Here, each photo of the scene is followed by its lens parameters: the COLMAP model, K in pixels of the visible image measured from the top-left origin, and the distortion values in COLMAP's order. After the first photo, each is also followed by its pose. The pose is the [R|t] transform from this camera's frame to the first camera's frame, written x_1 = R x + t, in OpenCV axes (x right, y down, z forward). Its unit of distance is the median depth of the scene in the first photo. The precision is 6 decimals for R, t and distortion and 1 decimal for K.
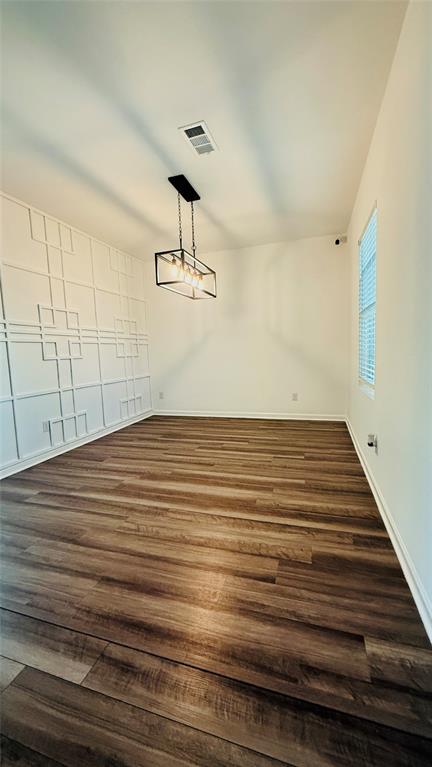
lens RADIAL K [[305.8, 0, 220.8], [0, 305.8, 381.3], [0, 0, 1]] dist [-0.001815, 0.000046]
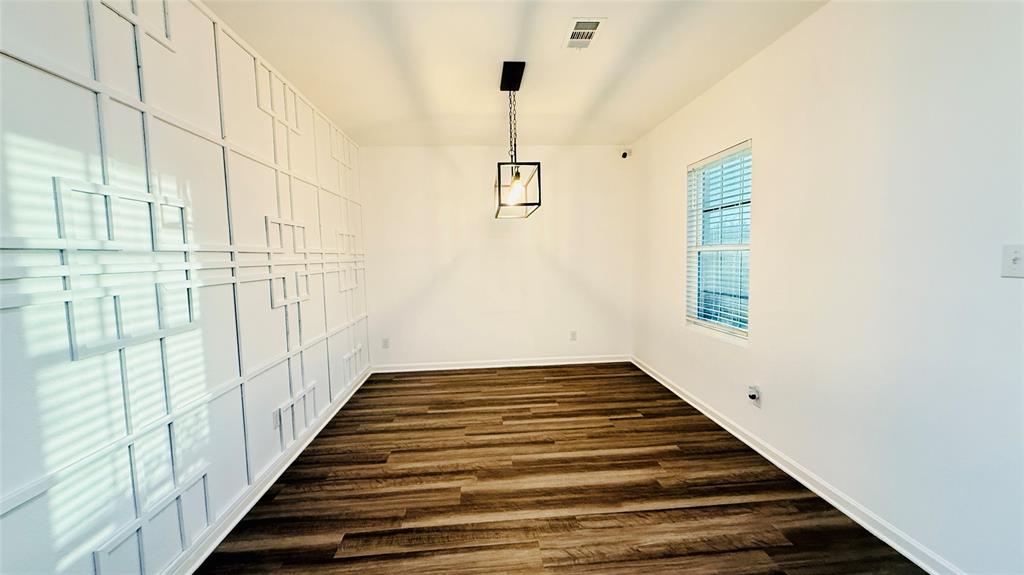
lens RADIAL K [[408.3, 0, 517.2], [0, 408.3, 287.2], [0, 0, 1]] dist [-0.001815, 0.000046]
pose [[0.925895, -0.014857, 0.377488, -0.494887], [0.027146, 0.999260, -0.027255, -0.085988], [-0.376803, 0.035483, 0.925613, 0.087213]]
